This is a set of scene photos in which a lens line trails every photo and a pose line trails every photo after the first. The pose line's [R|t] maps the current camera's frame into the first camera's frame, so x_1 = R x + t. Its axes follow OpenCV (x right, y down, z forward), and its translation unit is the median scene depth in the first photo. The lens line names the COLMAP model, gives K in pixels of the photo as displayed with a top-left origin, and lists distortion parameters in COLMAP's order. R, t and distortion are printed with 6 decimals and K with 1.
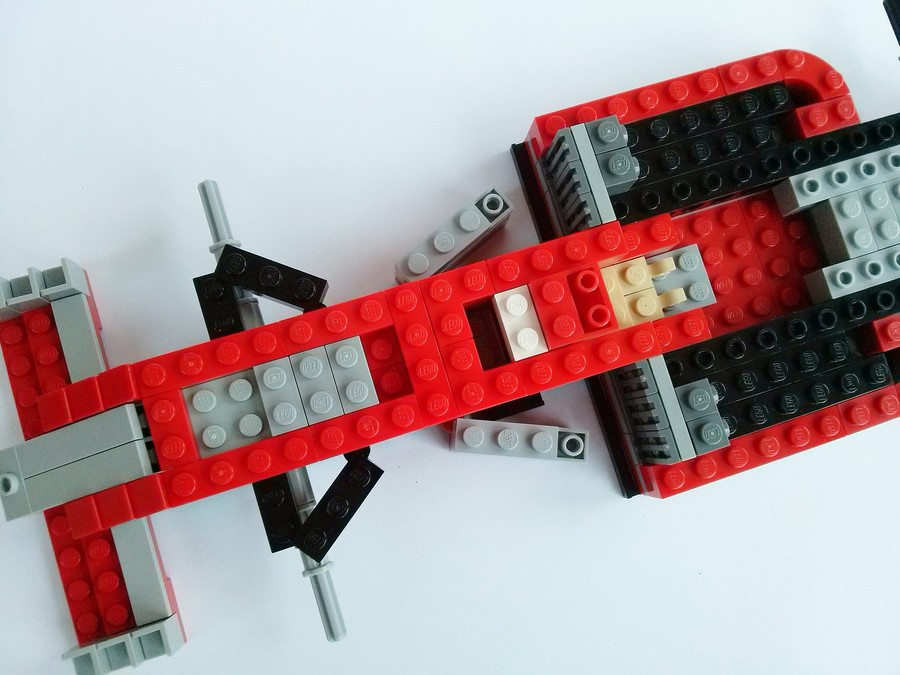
lens RADIAL K [[789.6, 0, 450.0], [0, 789.6, 337.5], [0, 0, 1]] dist [0.056994, -0.211838]
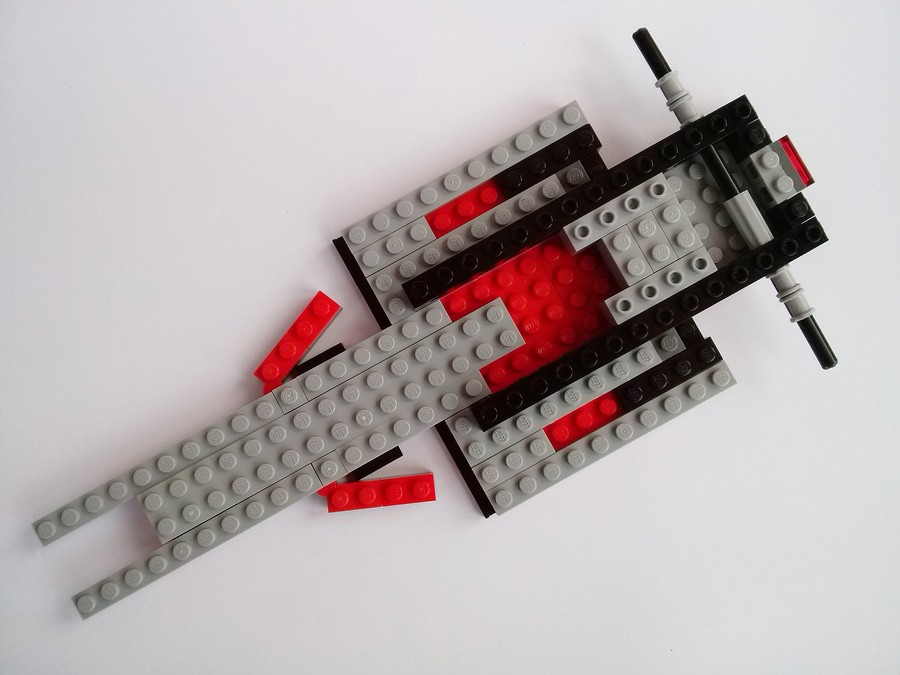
lens RADIAL K [[789.6, 0, 450.0], [0, 789.6, 337.5], [0, 0, 1]] dist [0.056994, -0.211838]
pose [[0.977829, -0.202641, -0.052799, 0.298518], [0.206104, 0.975916, 0.071480, -0.163251], [0.037043, -0.080777, 0.996044, -0.164965]]
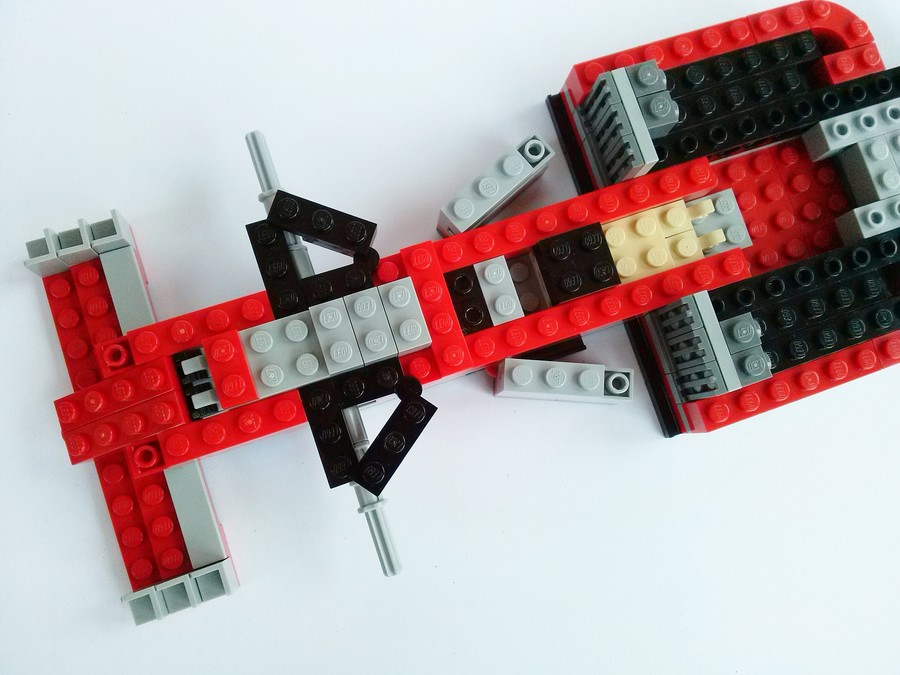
lens RADIAL K [[789.6, 0, 450.0], [0, 789.6, 337.5], [0, 0, 1]] dist [0.056994, -0.211838]
pose [[0.999765, -0.018164, 0.011807, -0.070271], [0.018180, 0.999834, -0.001311, 0.071471], [-0.011781, 0.001525, 0.999929, -0.019791]]
